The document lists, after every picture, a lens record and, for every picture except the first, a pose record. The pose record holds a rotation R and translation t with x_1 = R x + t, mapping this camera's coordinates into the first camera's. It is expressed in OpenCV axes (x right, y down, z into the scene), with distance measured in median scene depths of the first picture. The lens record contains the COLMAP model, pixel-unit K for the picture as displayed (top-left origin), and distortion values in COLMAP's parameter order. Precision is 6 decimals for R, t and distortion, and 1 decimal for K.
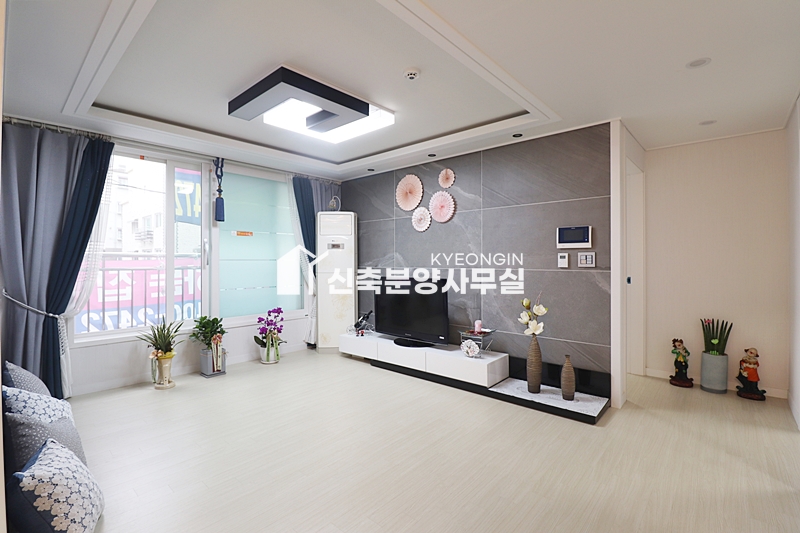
lens RADIAL K [[367.7, 0, 416.5], [0, 367.7, 254.9], [0, 0, 1]] dist [-0.010013, -0.008855]
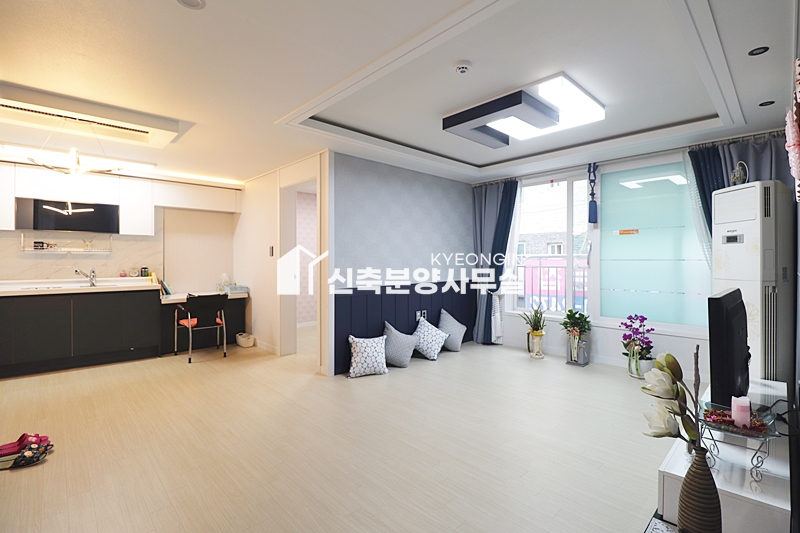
lens RADIAL K [[367.7, 0, 399.8], [0, 367.7, 264.7], [0, 0, 1]] dist [-0.010013, -0.008855]
pose [[-0.098947, 0.017536, -0.994938, 0.583805], [0.026741, 0.999530, 0.014958, -0.003862], [0.994733, -0.025126, -0.099369, 0.563106]]
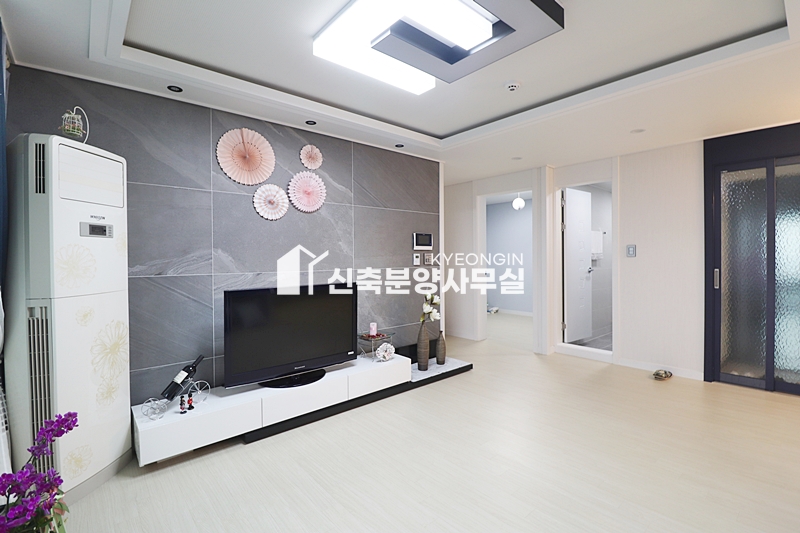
lens RADIAL K [[367.7, 0, 415.4], [0, 367.7, 253.5], [0, 0, 1]] dist [-0.010013, -0.008855]
pose [[0.124713, 0.010502, 0.992137, -0.700787], [-0.006700, 0.999930, -0.009742, 0.005674], [-0.992170, -0.005432, 0.124774, 0.706525]]
